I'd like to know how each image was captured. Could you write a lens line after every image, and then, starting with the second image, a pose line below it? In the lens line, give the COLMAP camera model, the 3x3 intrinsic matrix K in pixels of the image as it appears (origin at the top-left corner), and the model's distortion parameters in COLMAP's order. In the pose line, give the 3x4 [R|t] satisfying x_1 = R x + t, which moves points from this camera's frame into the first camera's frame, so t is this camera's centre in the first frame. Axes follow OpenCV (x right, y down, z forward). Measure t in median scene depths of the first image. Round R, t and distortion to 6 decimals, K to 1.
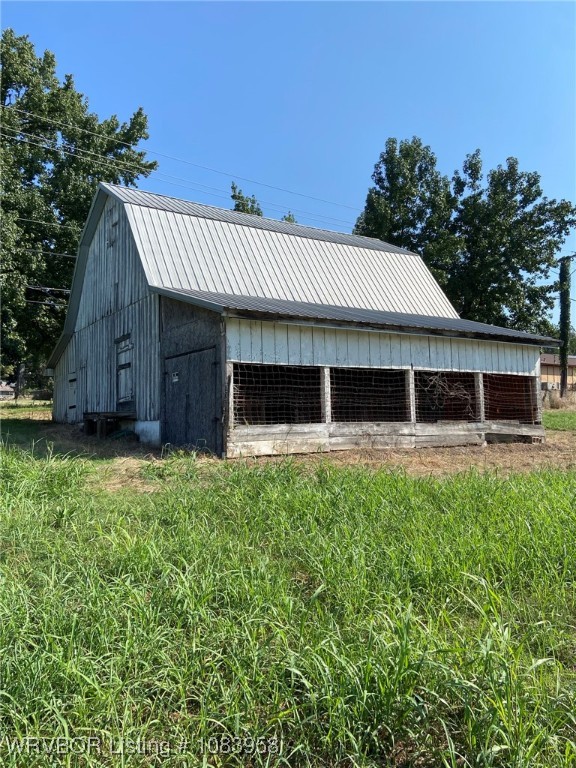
lens RADIAL K [[564.2, 0, 288.0], [0, 564.2, 384.0], [0, 0, 1]] dist [0.064973, -0.000343]
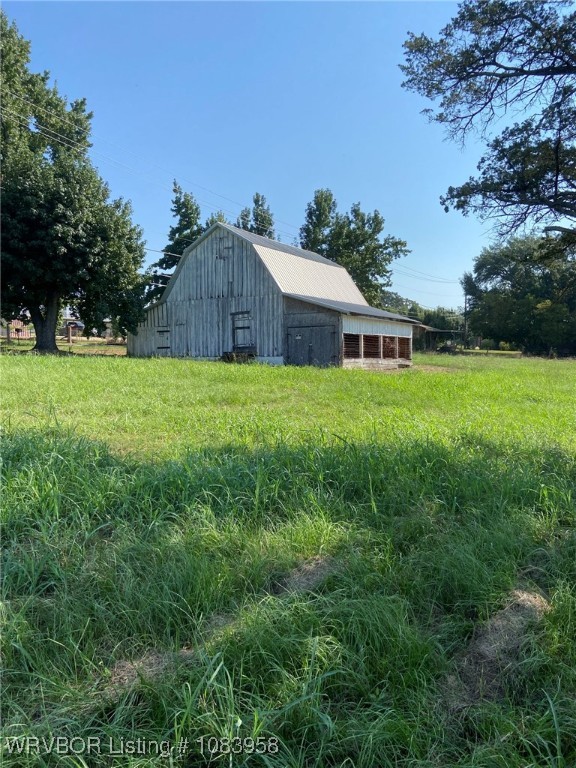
lens RADIAL K [[564.2, 0, 288.0], [0, 564.2, 384.0], [0, 0, 1]] dist [0.064973, -0.000343]
pose [[0.902051, -0.008902, 0.431537, -1.010792], [-0.034865, 0.995017, 0.093406, -0.027790], [-0.430219, -0.099302, 0.897246, -0.827559]]
